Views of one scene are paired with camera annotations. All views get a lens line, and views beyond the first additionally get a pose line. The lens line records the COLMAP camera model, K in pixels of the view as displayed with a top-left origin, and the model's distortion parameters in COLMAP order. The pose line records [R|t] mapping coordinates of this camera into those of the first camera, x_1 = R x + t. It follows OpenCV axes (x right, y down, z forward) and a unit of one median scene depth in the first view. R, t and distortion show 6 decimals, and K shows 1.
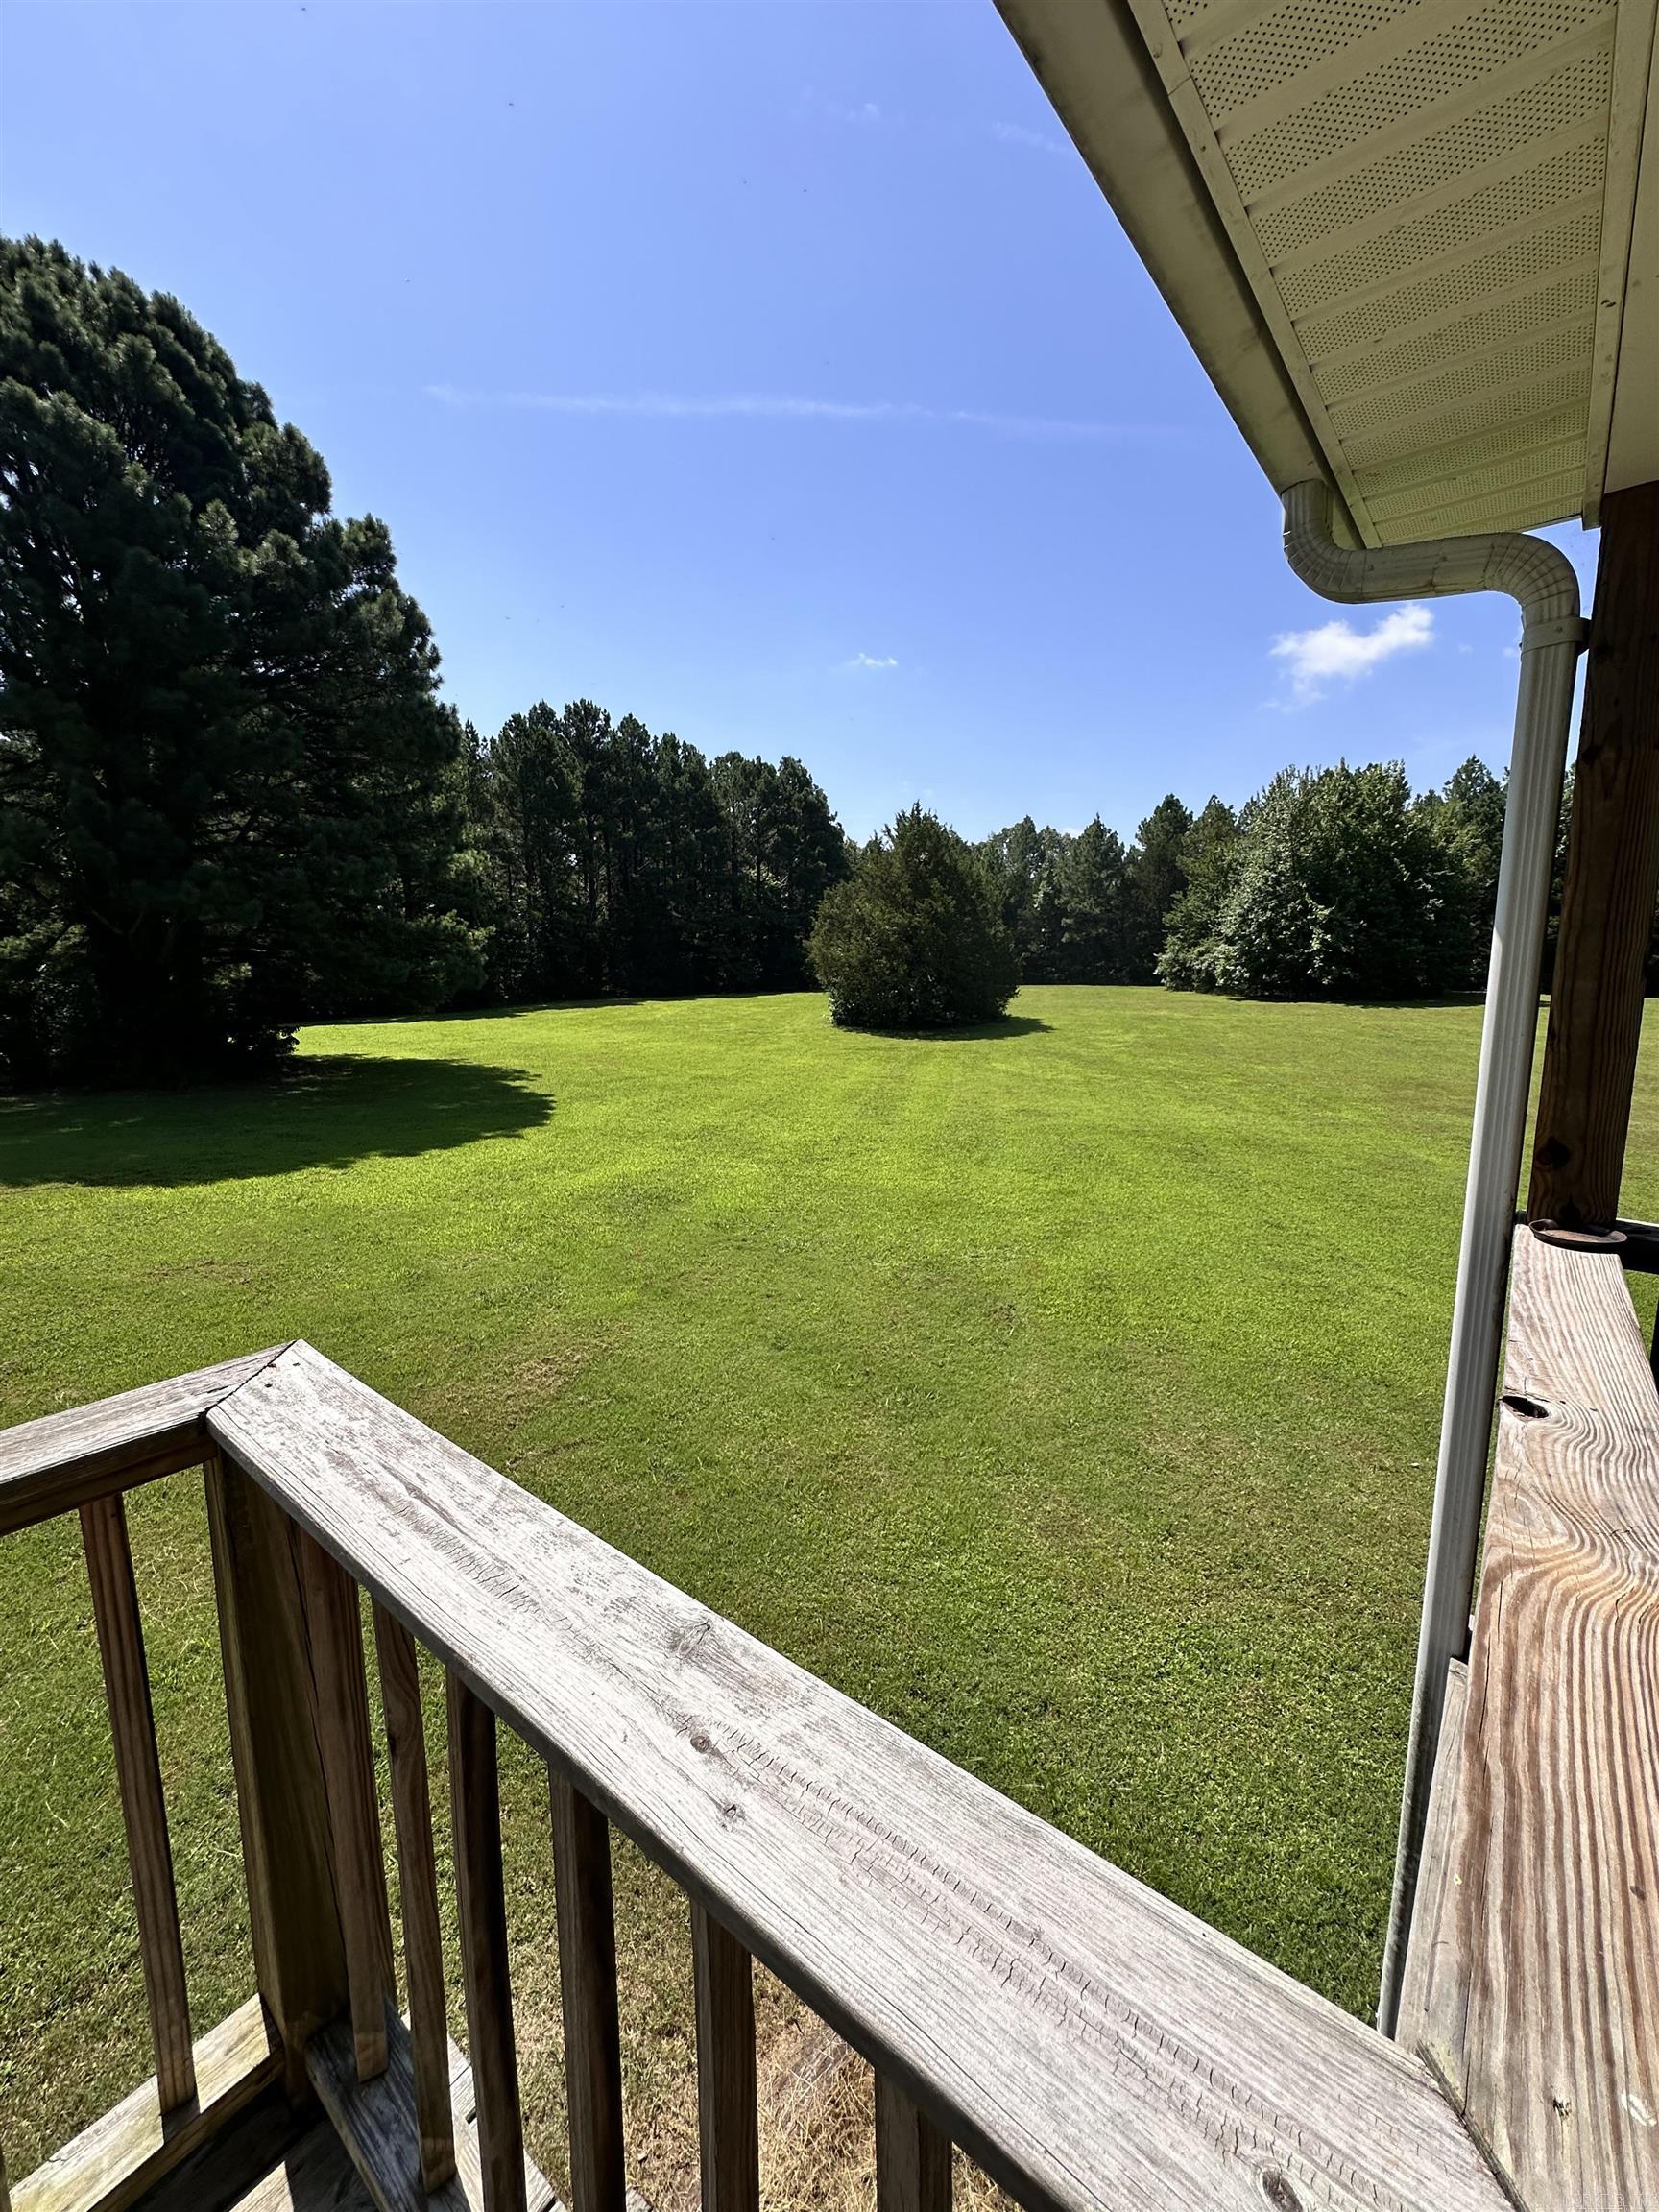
lens RADIAL K [[881.0, 0, 825.2], [0, 881.0, 1102.4], [0, 0, 1]] dist [-0.000480, 0.001352]
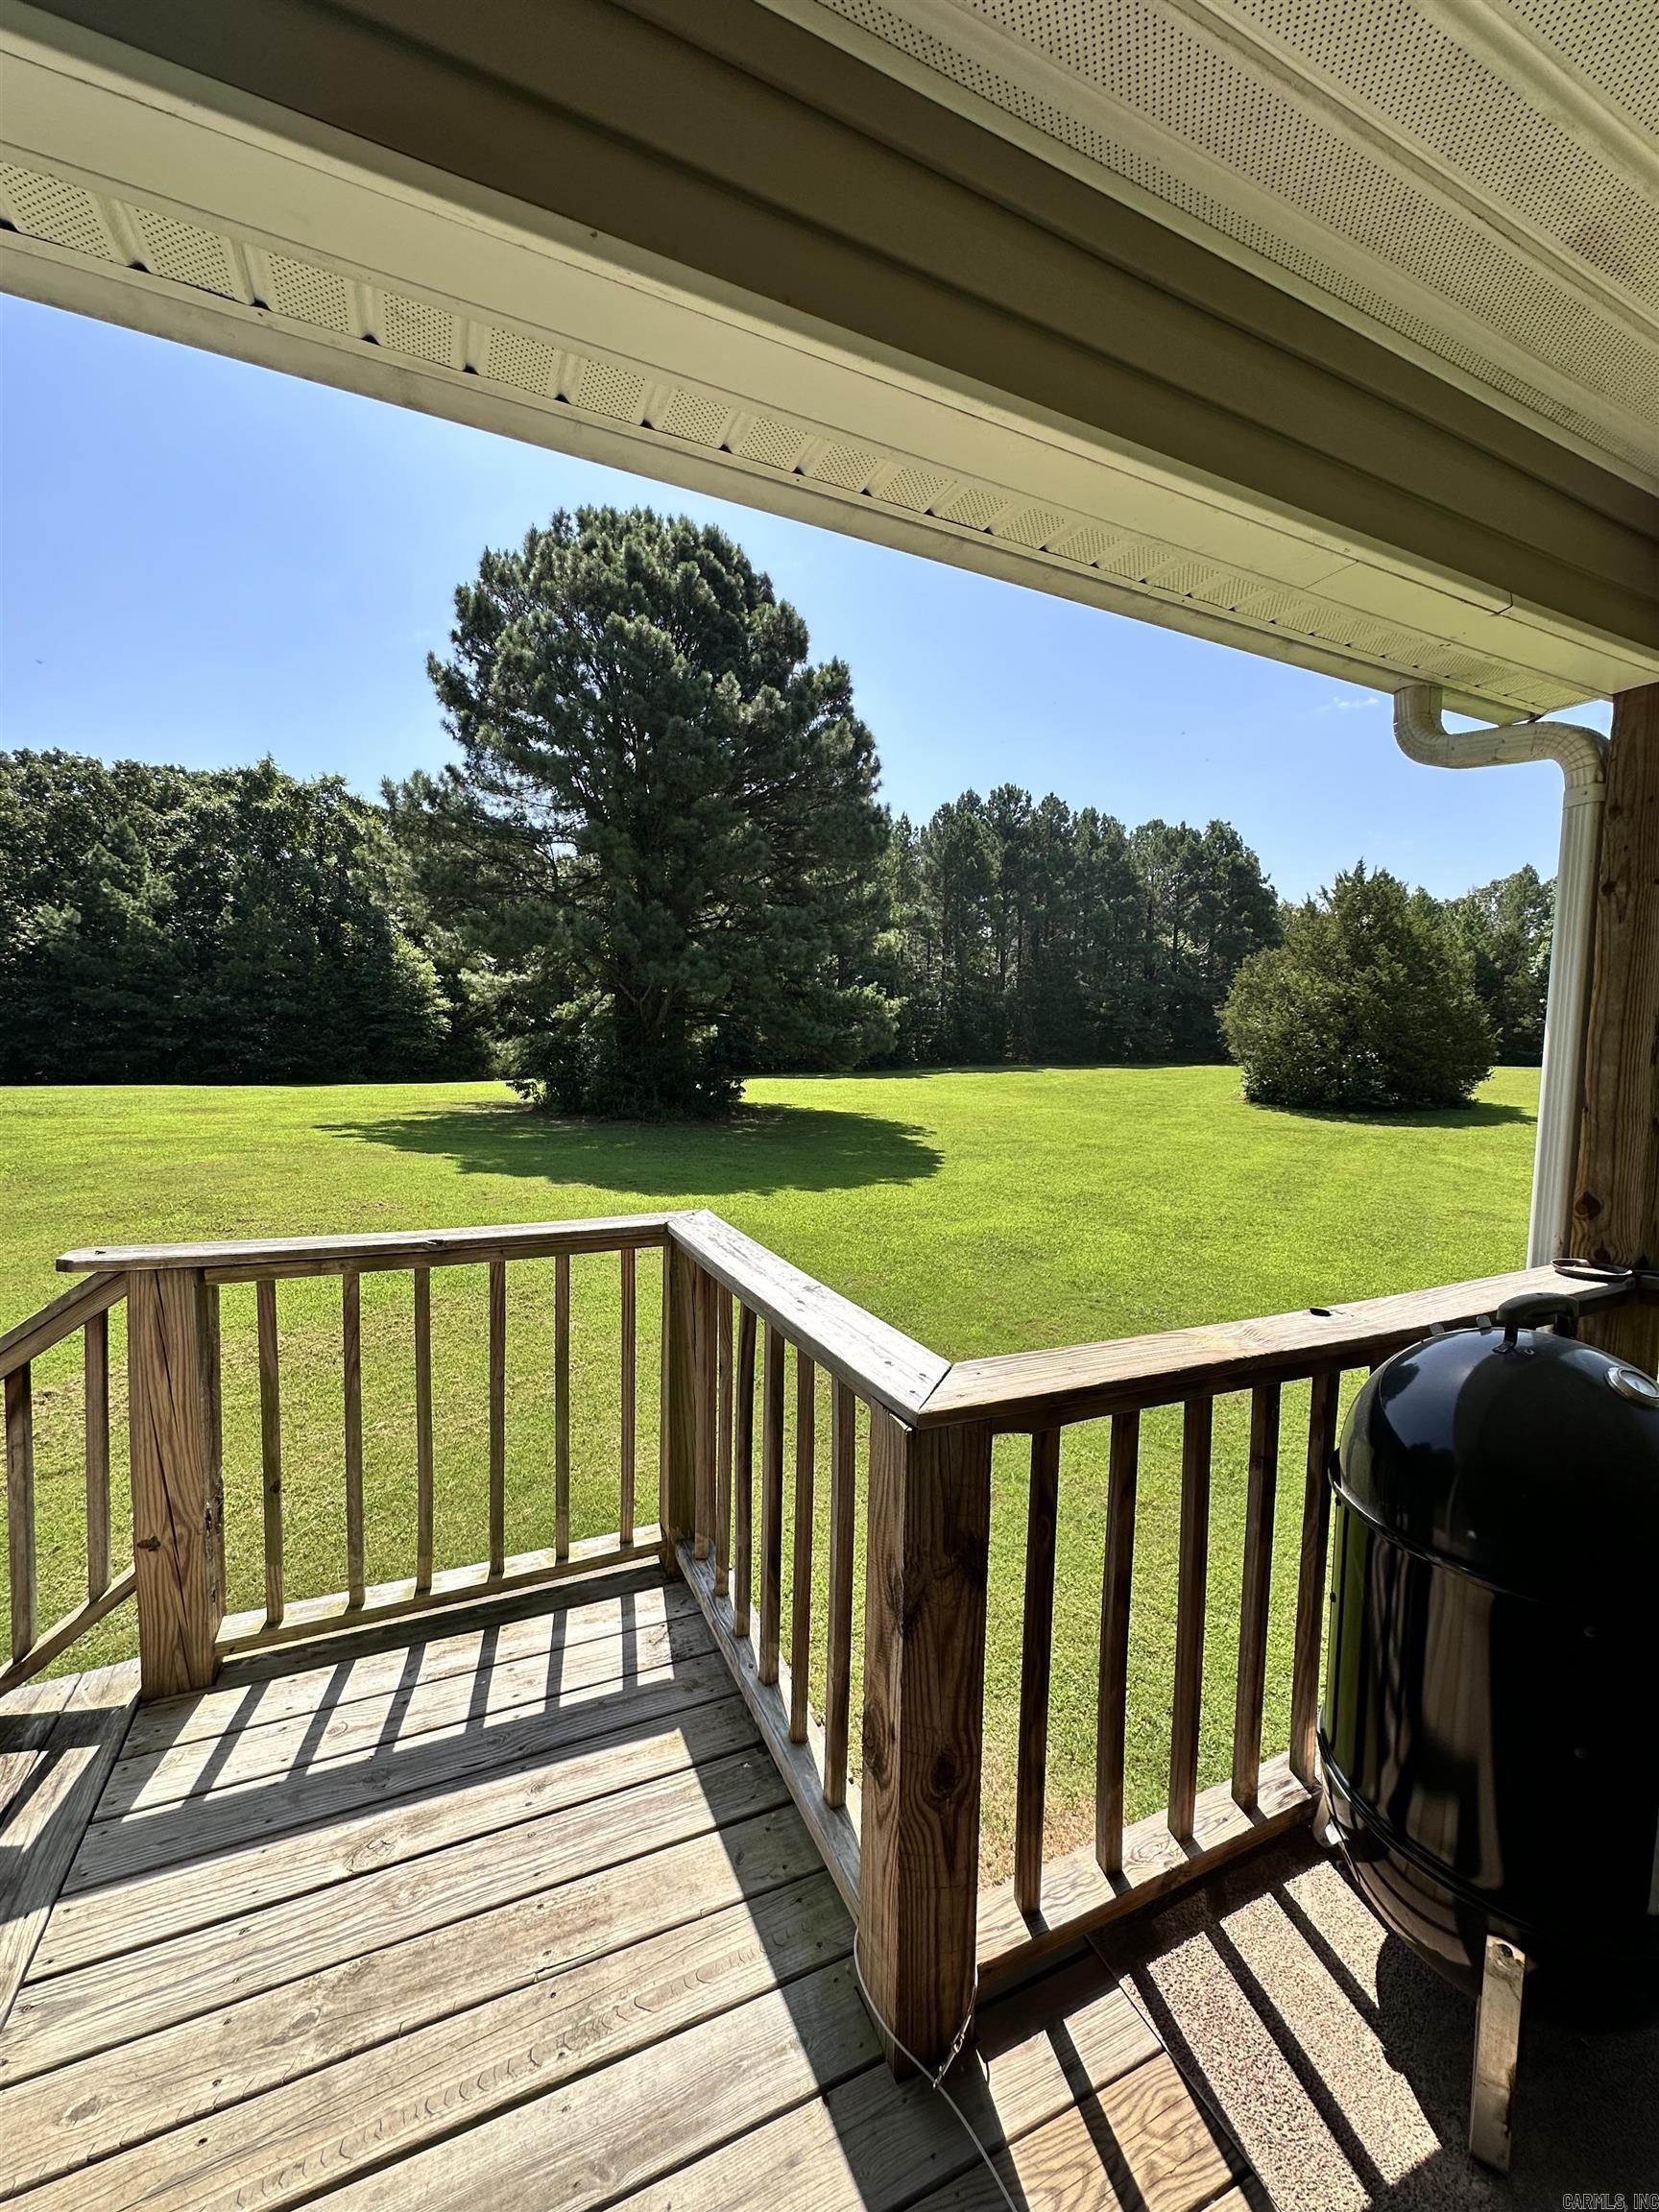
lens RADIAL K [[881.0, 0, 831.3], [0, 881.0, 1104.0], [0, 0, 1]] dist [-0.000480, 0.001352]
pose [[0.902024, 0.055069, -0.428158, 0.019213], [-0.086521, 0.994767, -0.054333, 0.003679], [0.422926, 0.086054, 0.902069, -0.027168]]
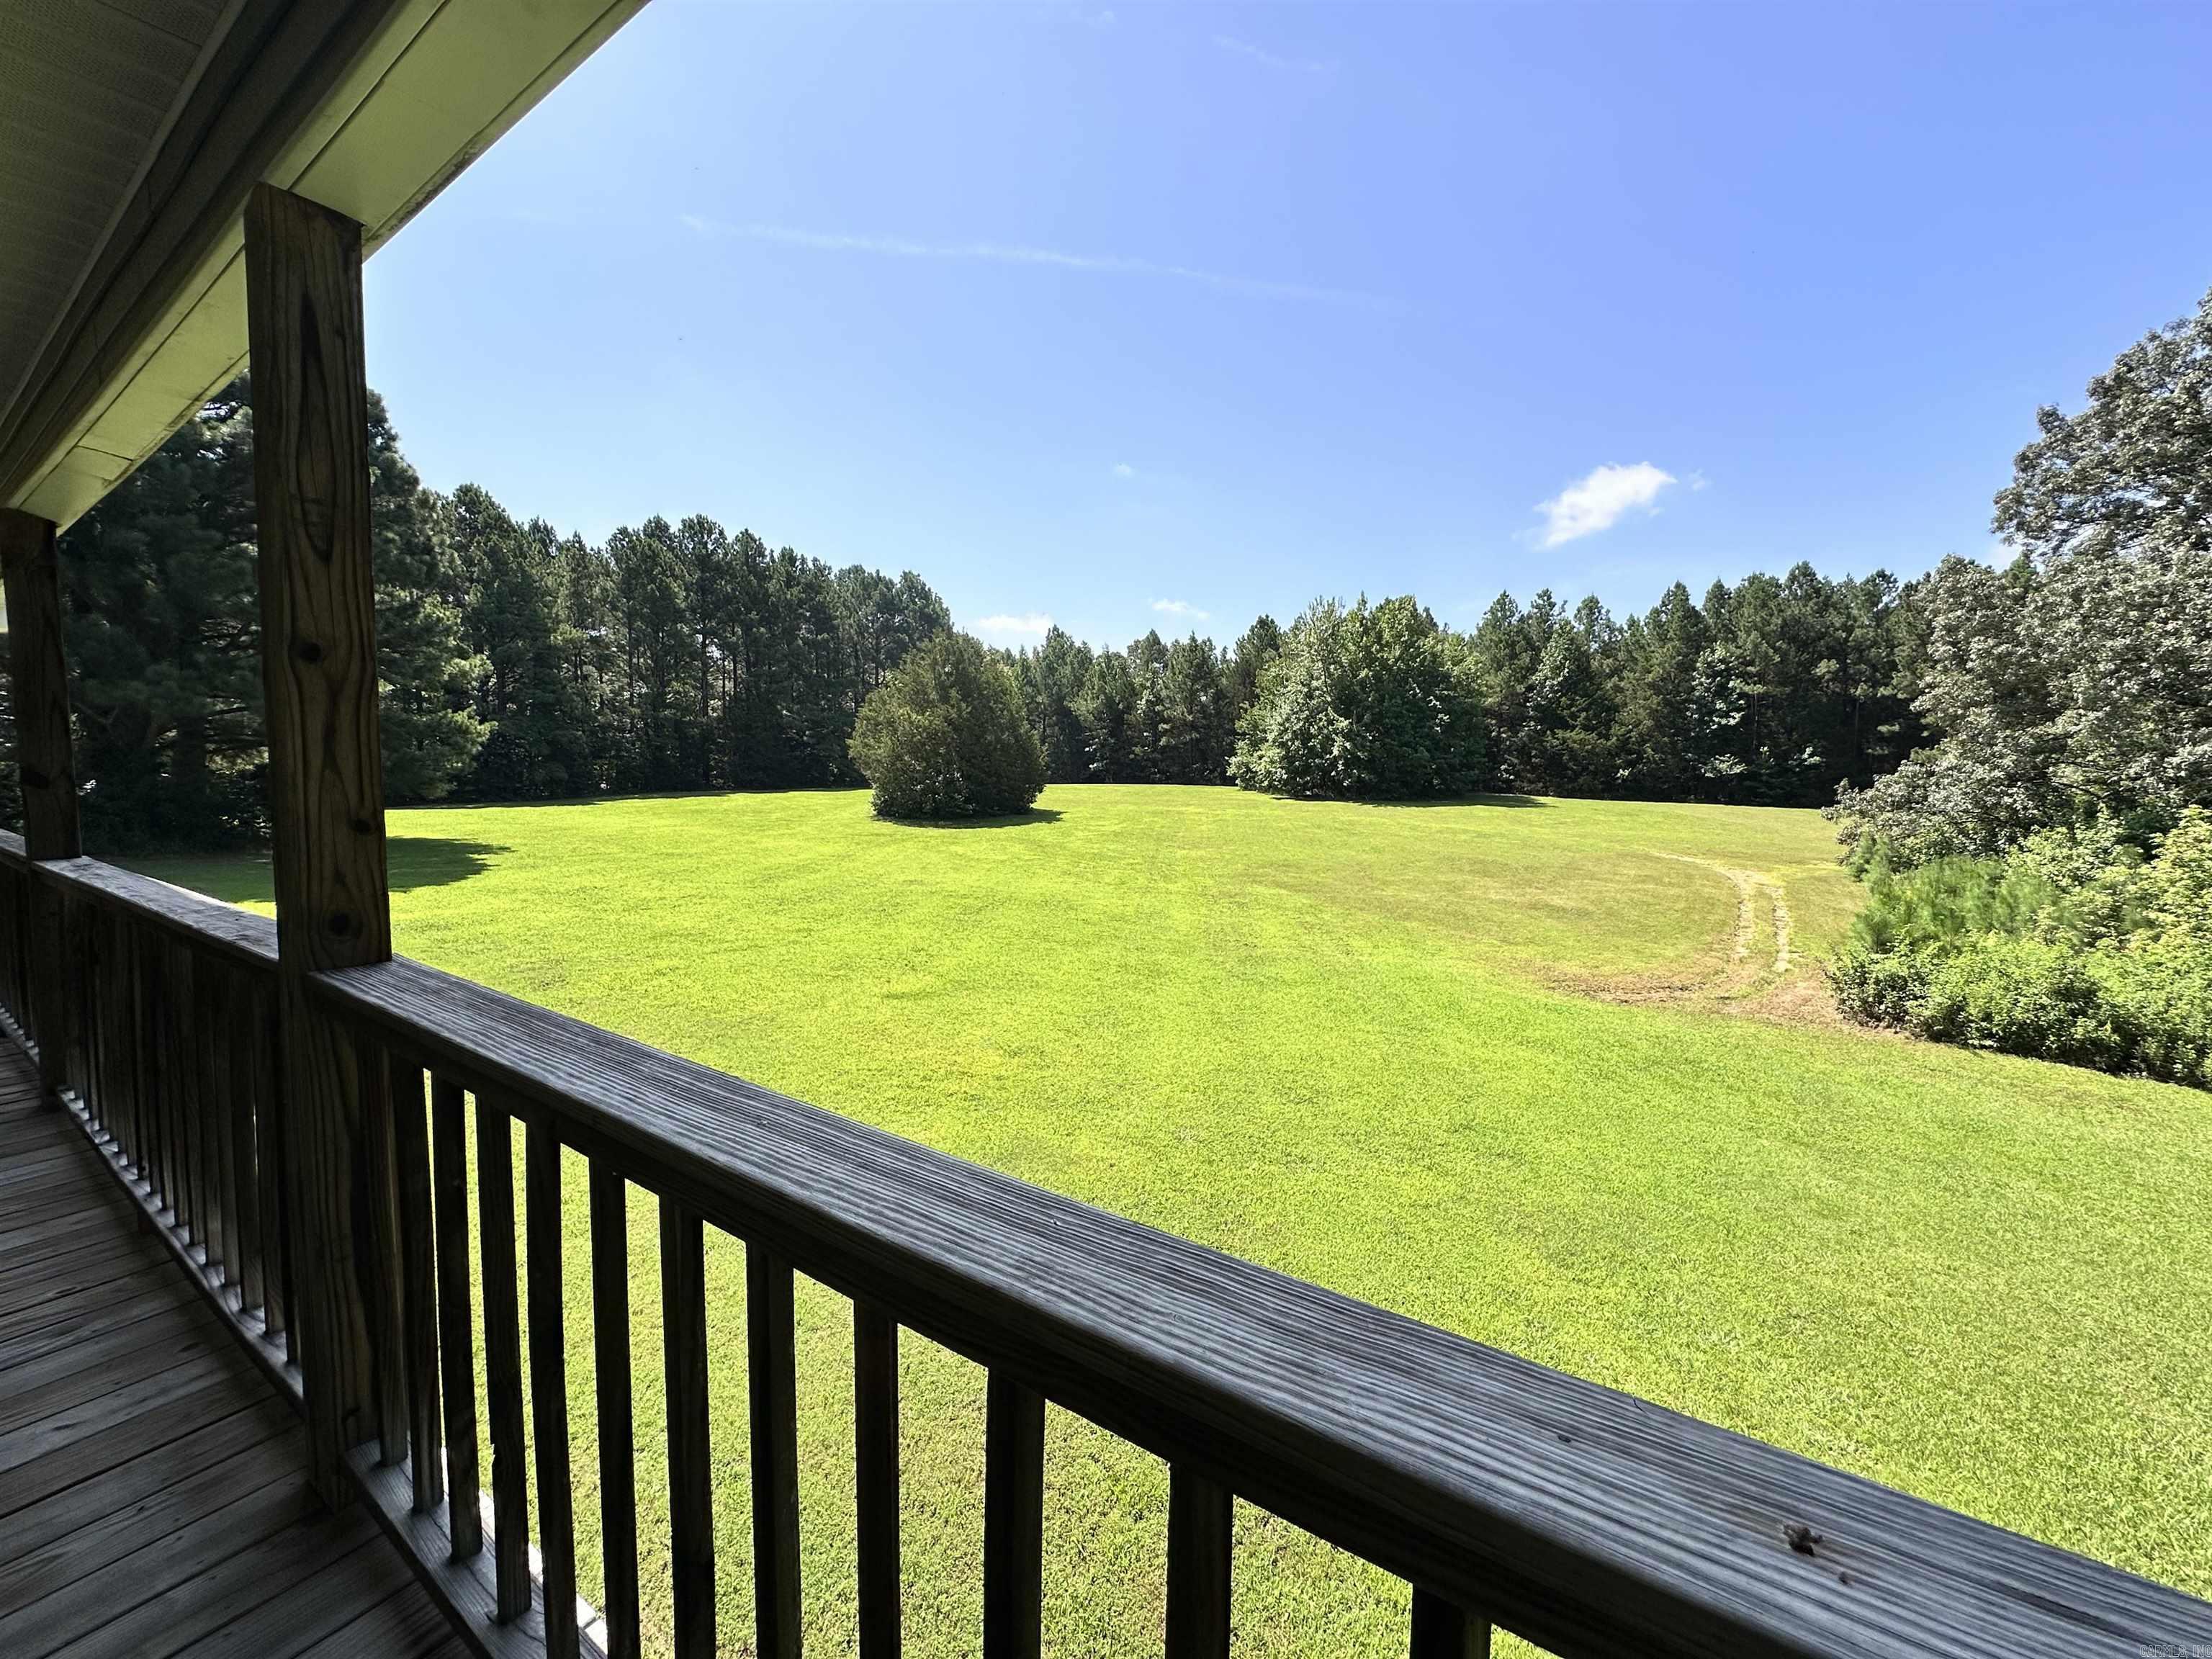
lens RADIAL K [[881.0, 0, 1101.7], [0, 881.0, 829.2], [0, 0, 1]] dist [-0.000480, 0.001352]
pose [[0.996894, 0.010124, 0.078102, 0.304138], [-0.003692, 0.996620, -0.082066, 0.028252], [-0.078669, 0.081523, 0.993562, -0.176729]]
